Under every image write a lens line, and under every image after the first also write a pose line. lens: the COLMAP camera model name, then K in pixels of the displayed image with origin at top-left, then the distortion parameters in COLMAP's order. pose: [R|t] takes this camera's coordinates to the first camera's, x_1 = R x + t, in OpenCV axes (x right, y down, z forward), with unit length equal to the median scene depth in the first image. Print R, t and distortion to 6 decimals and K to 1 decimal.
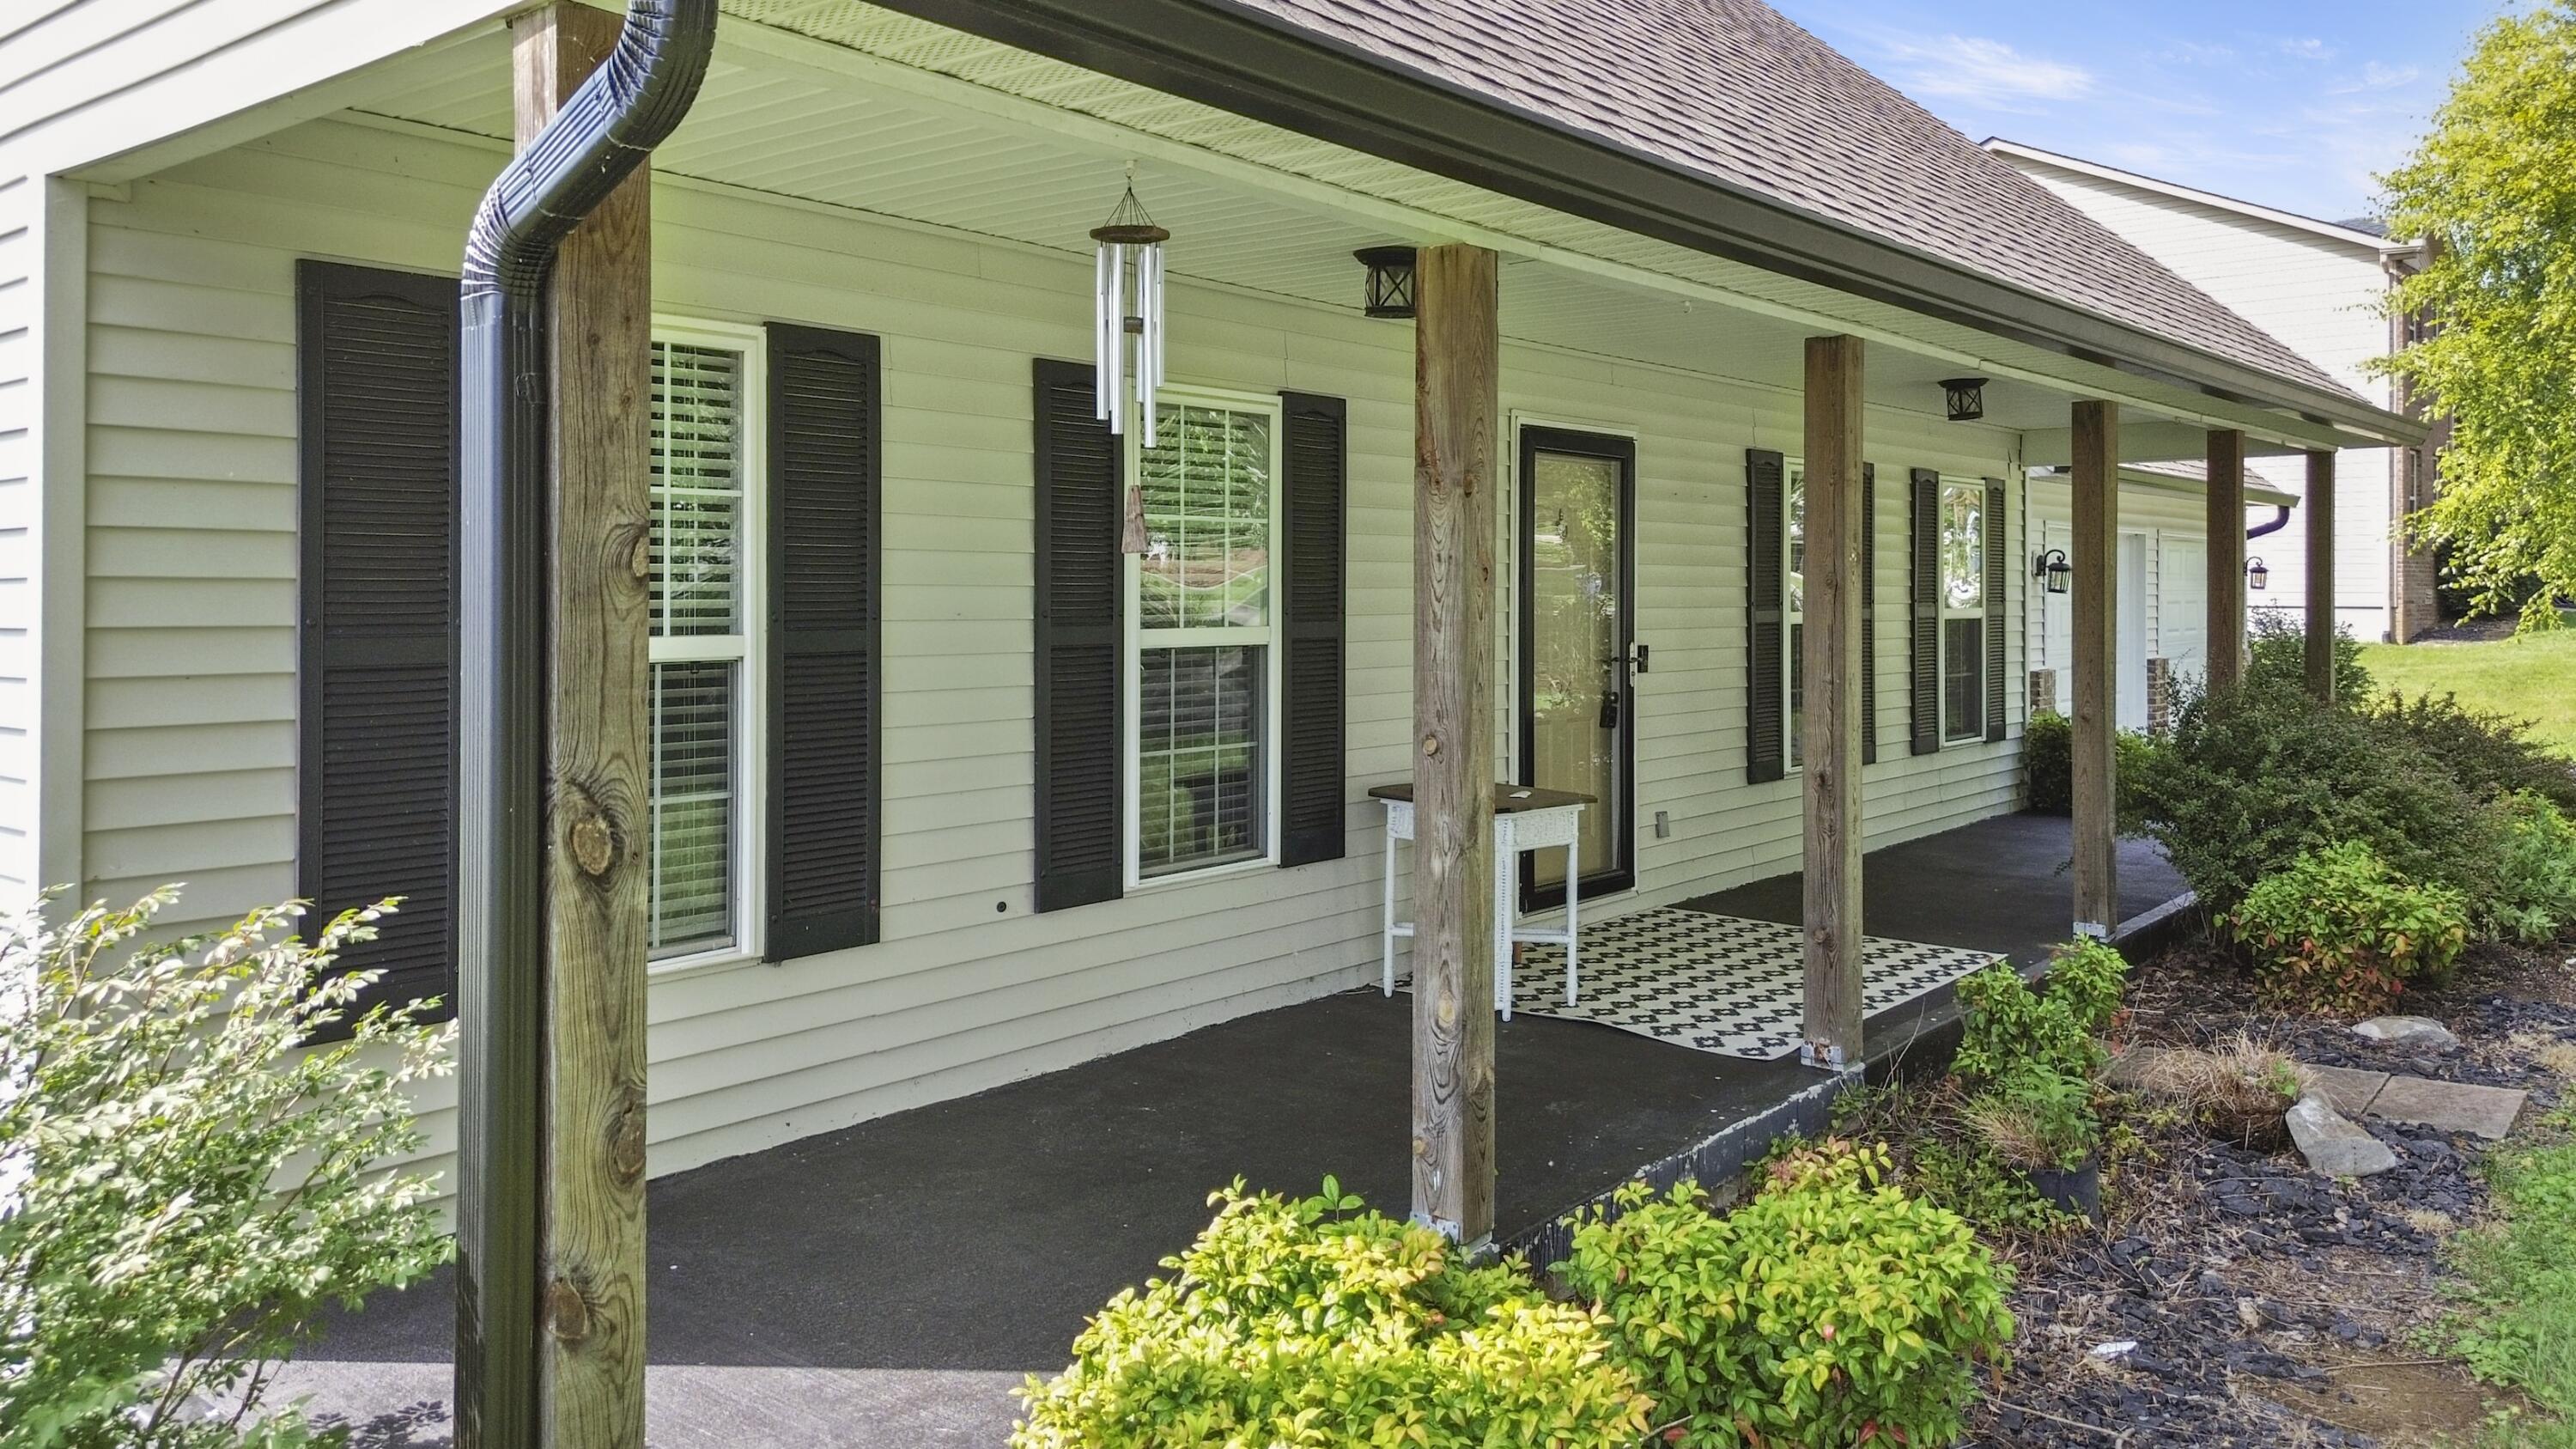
lens RADIAL K [[1819.8, 0, 1286.7], [0, 1819.8, 723.9], [0, 0, 1]] dist [0.054434, -0.051182]
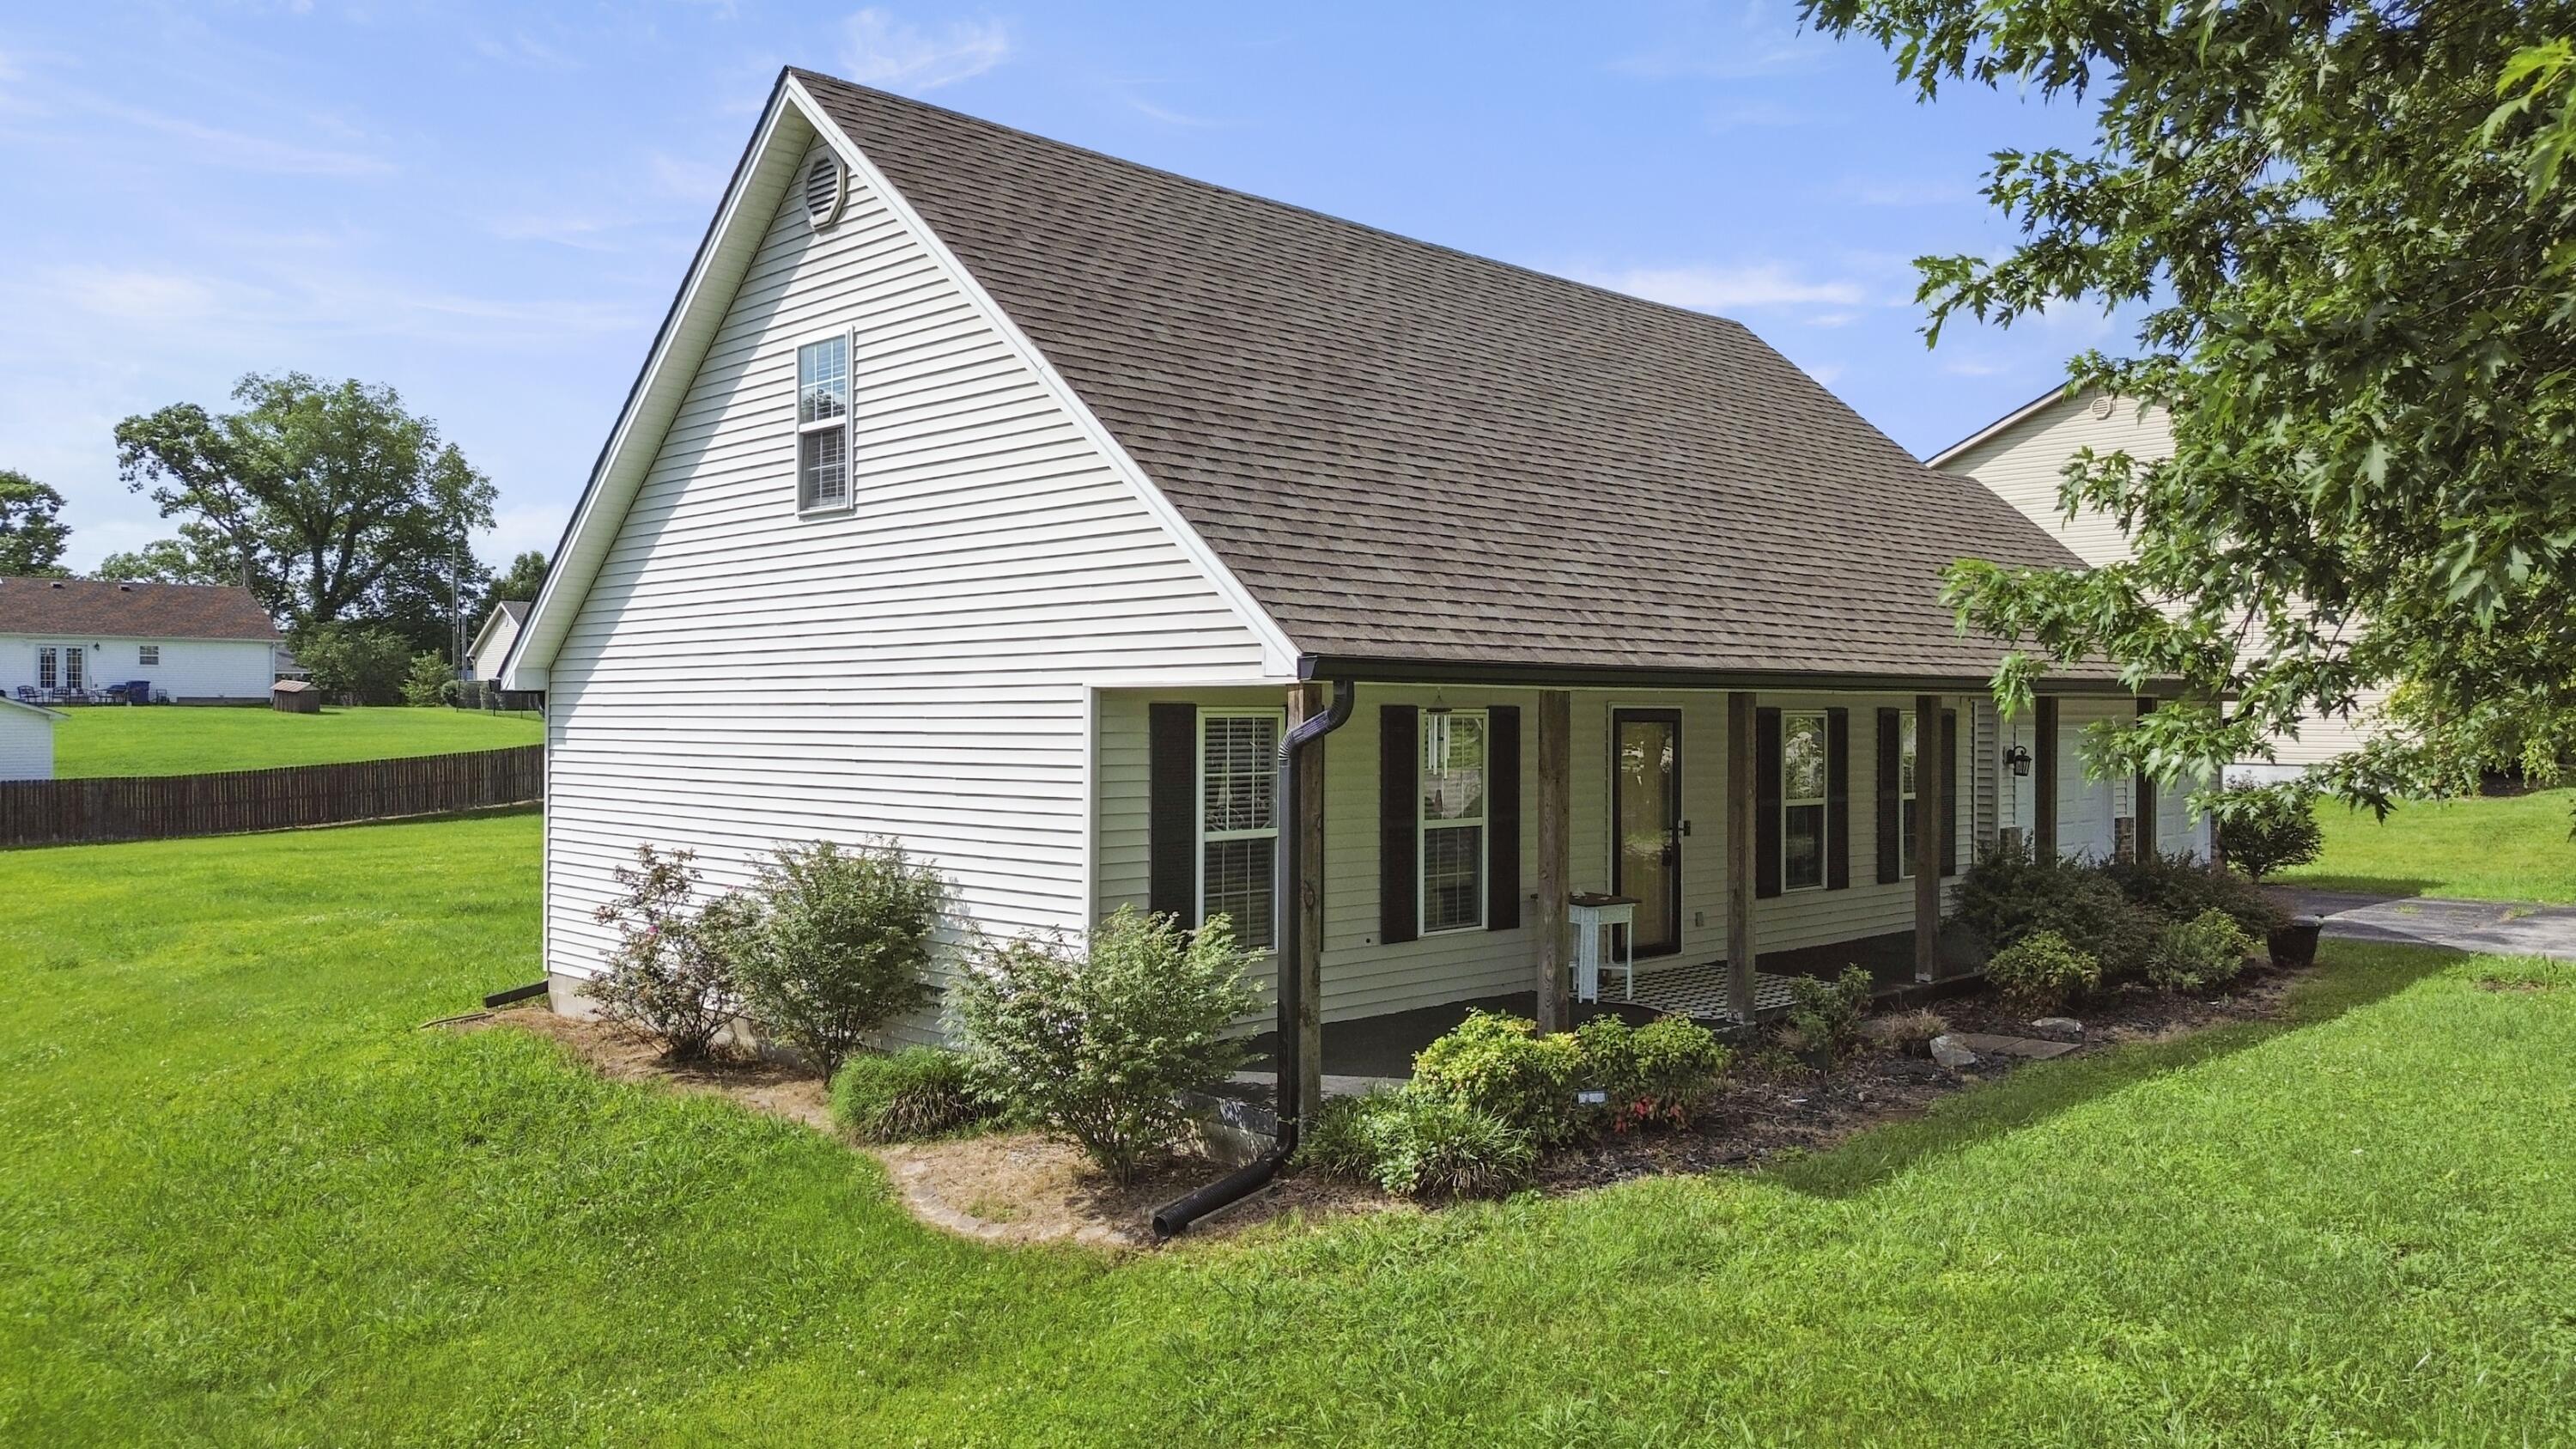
lens RADIAL K [[1819.8, 0, 1270.3], [0, 1819.8, 719.1], [0, 0, 1]] dist [0.054434, -0.051182]
pose [[0.992407, 0.001713, -0.122988, 0.005443], [-0.010328, 0.997533, -0.069441, -0.017398], [0.122566, 0.070184, 0.989976, -1.143855]]
